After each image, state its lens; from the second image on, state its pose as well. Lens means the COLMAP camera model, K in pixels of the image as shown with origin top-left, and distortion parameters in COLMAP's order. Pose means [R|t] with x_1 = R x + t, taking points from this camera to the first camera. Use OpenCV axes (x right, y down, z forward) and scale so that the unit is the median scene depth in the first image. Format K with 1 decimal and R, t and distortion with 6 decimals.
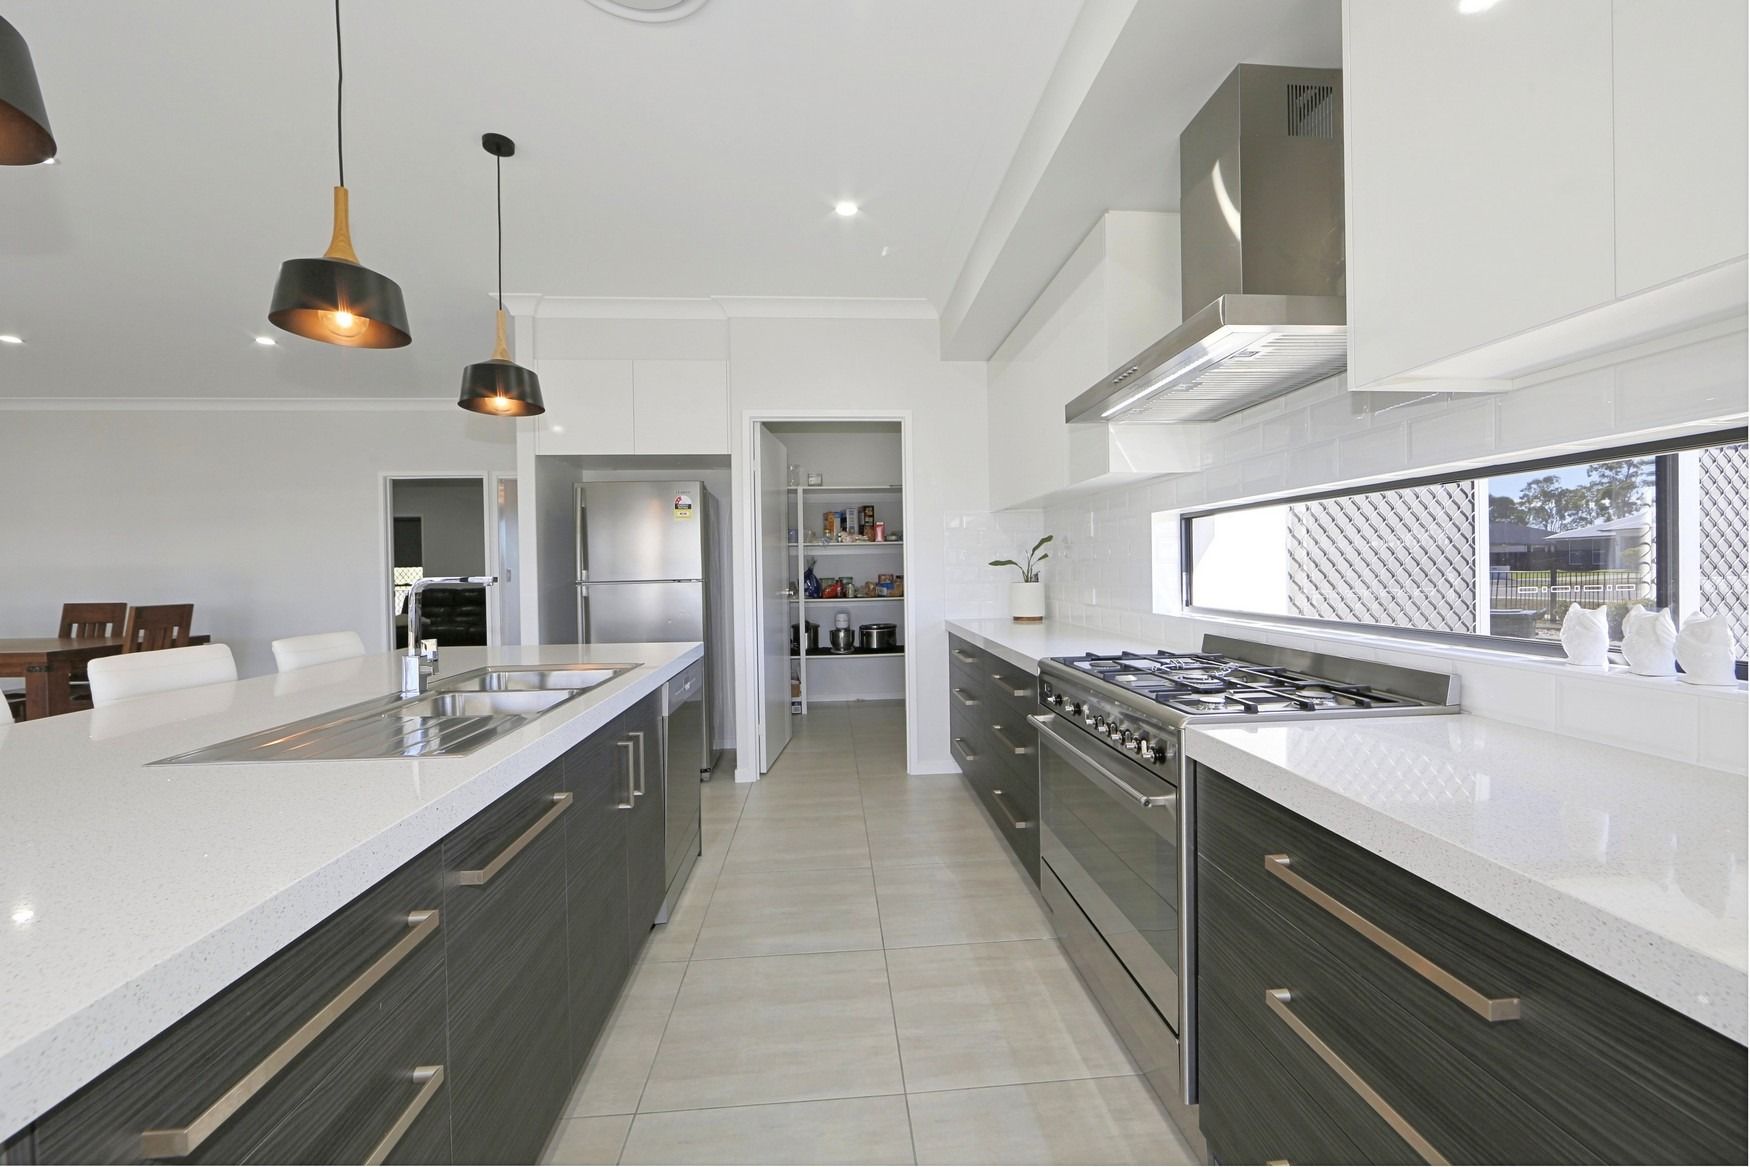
lens RADIAL K [[691.3, 0, 875.0], [0, 691.3, 583.5], [0, 0, 1]] dist [-0.001748, -0.000102]
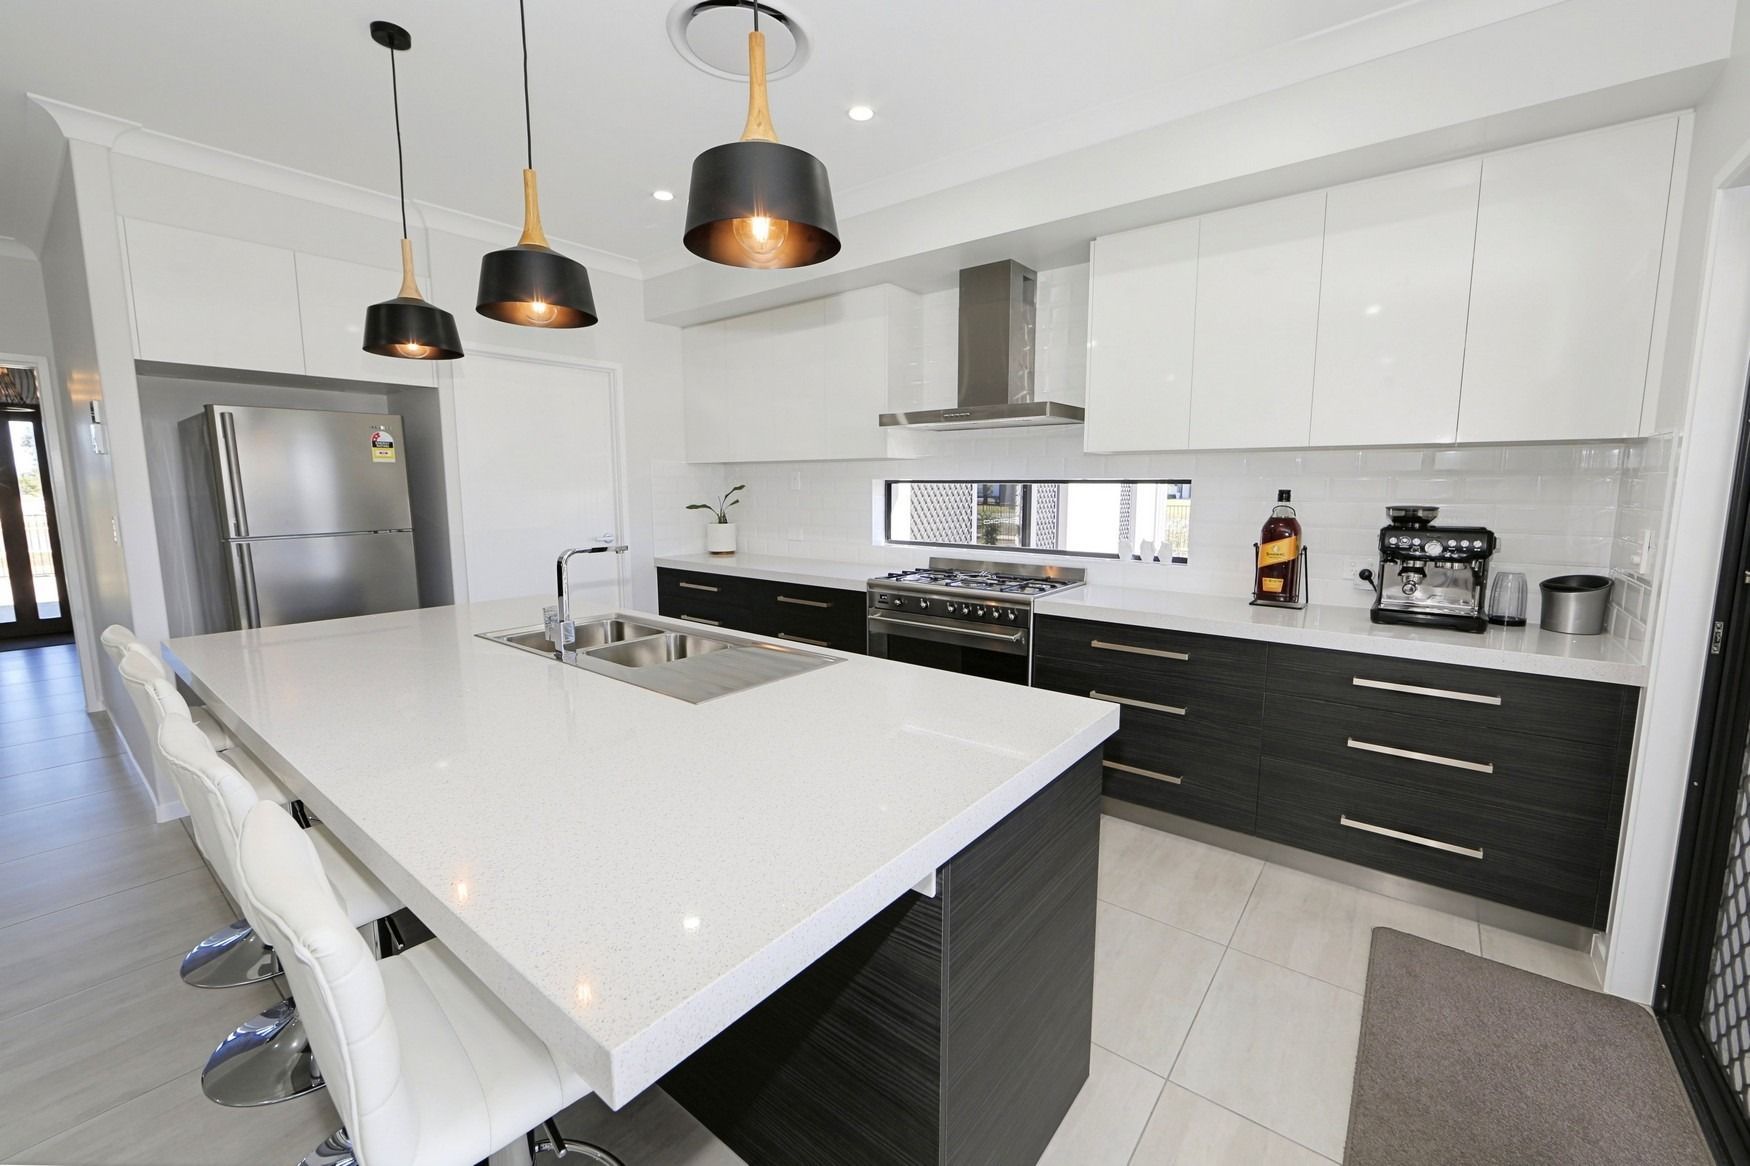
lens RADIAL K [[706.6, 0, 875.0], [0, 706.6, 583.0], [0, 0, 1]] dist [-0.002366, -0.000106]
pose [[0.676264, -0.089111, 0.731250, -0.750604], [0.008408, 0.993526, 0.113296, -0.051242], [-0.736612, -0.070470, 0.672635, -0.066532]]
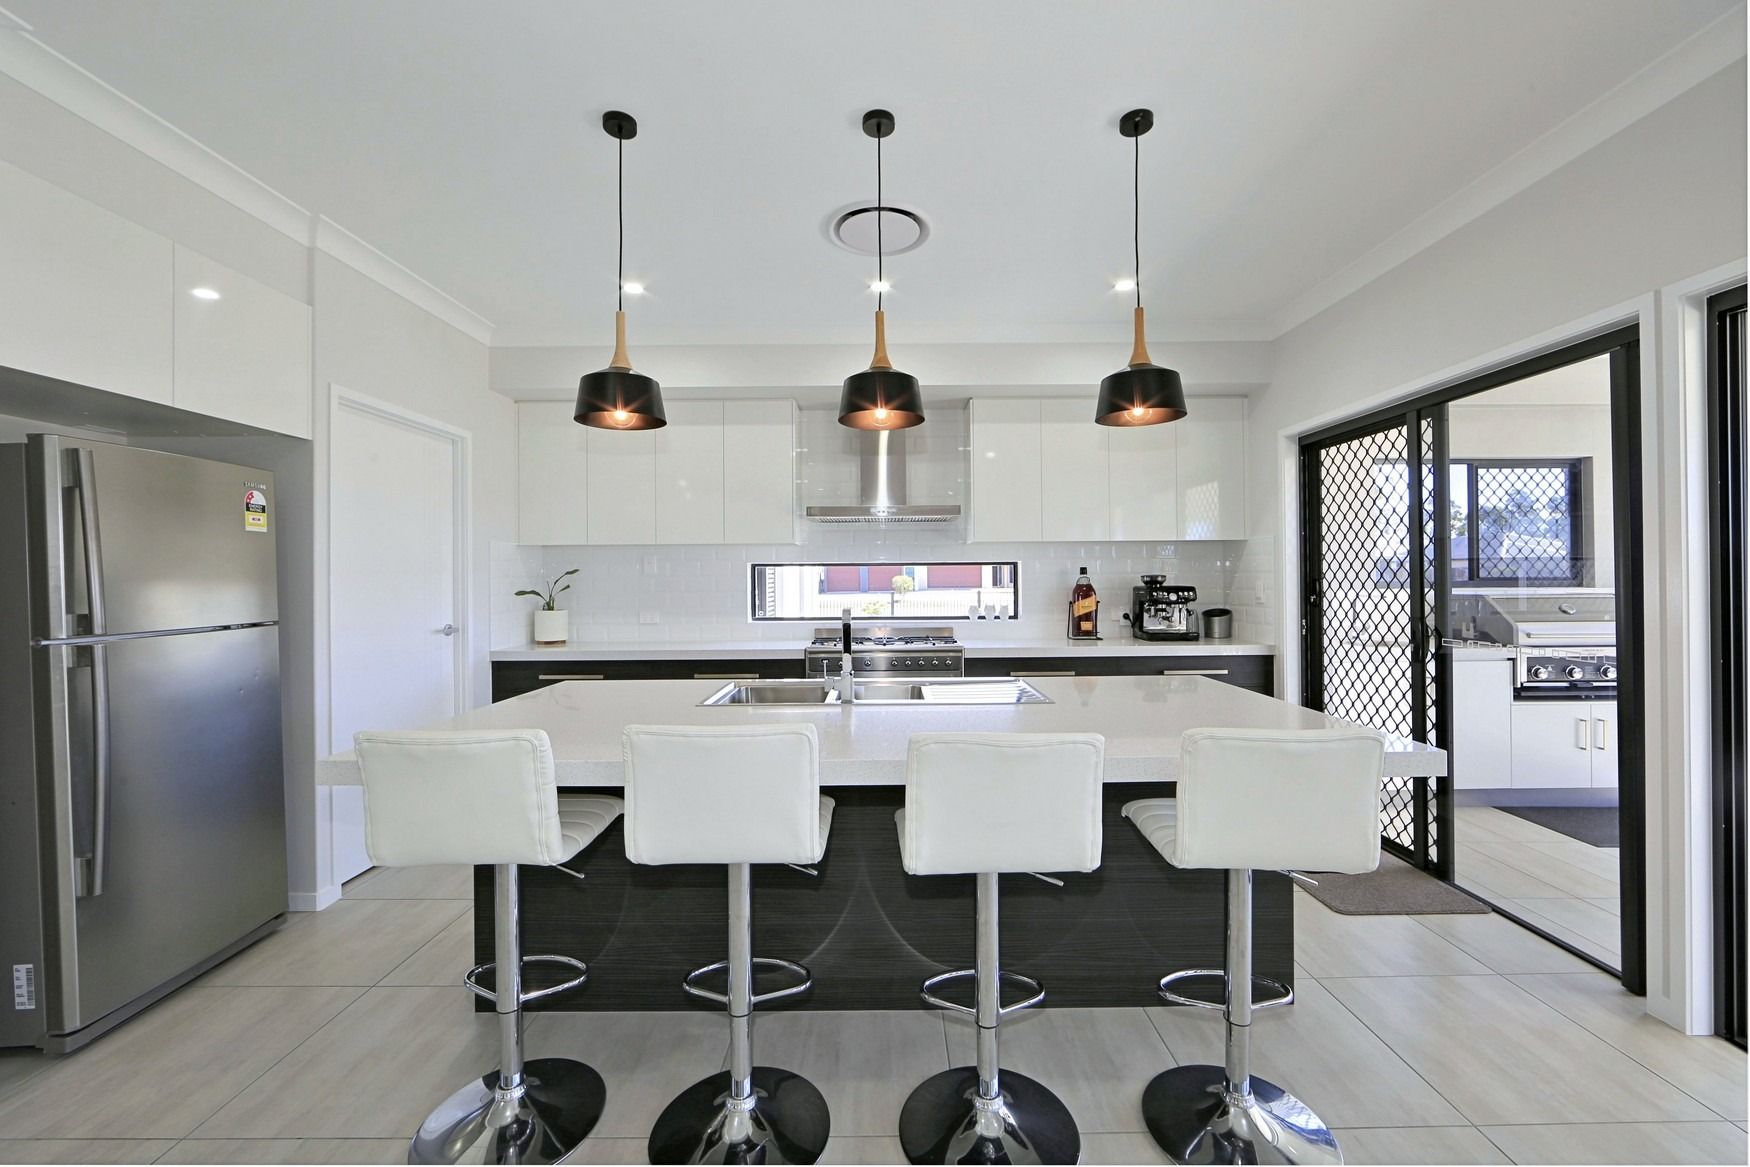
lens RADIAL K [[706.6, 0, 875.0], [0, 706.6, 583.5], [0, 0, 1]] dist [-0.002366, -0.000106]
pose [[0.069758, 0.005711, 0.997548, -1.284406], [0.030732, 0.999497, -0.007872, -0.028466], [-0.997090, 0.031206, 0.069547, 0.572870]]
